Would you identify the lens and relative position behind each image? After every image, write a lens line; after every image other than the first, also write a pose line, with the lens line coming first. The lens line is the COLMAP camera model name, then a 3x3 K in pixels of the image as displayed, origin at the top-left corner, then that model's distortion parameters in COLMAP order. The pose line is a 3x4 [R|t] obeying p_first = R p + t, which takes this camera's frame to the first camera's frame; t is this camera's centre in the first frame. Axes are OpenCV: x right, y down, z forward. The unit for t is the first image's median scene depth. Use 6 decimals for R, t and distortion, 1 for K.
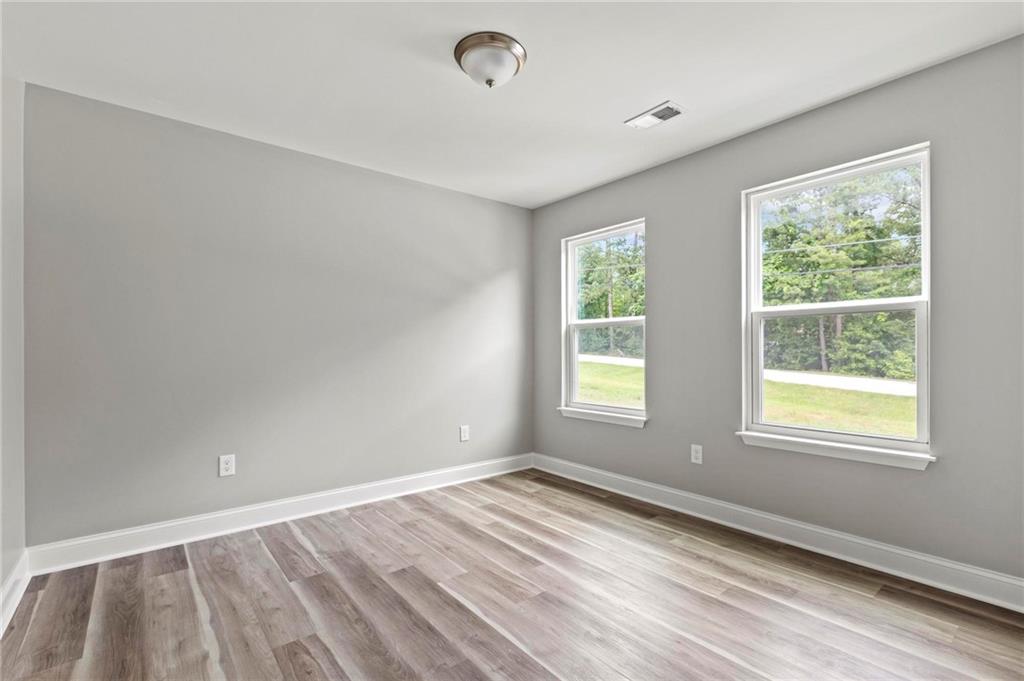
lens RADIAL K [[459.2, 0, 513.3], [0, 459.2, 345.1], [0, 0, 1]] dist [0.000419, -0.000080]
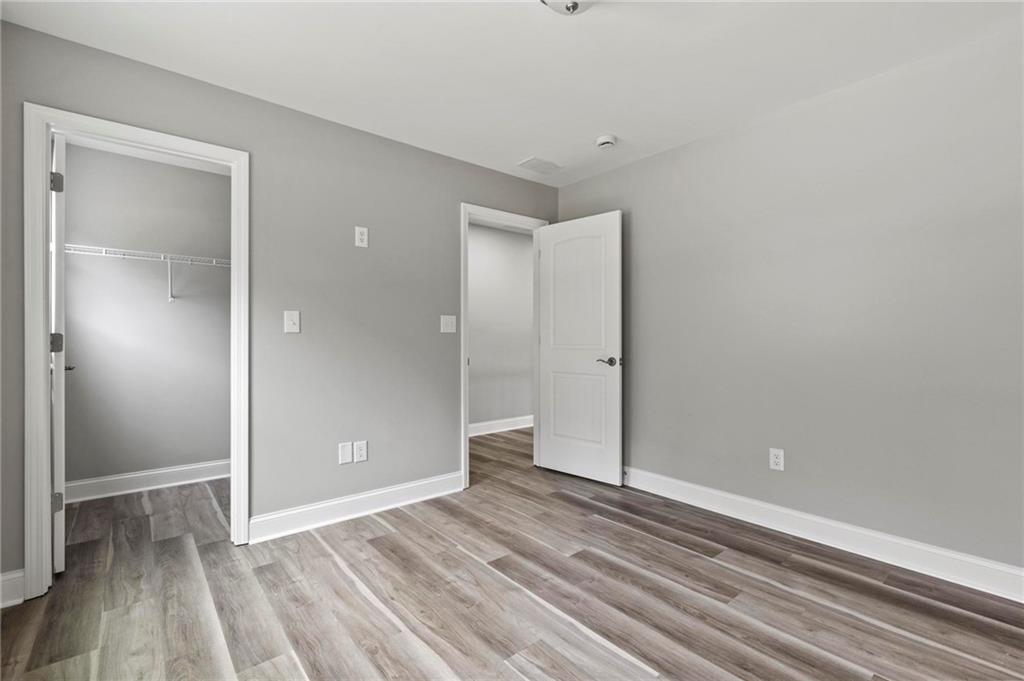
lens RADIAL K [[459.2, 0, 510.7], [0, 459.2, 341.1], [0, 0, 1]] dist [0.000419, -0.000080]
pose [[-0.999920, 0.002924, -0.012313, 0.073404], [0.003005, 0.999974, -0.006520, 0.022376], [0.012294, -0.006557, -0.999903, 1.908995]]
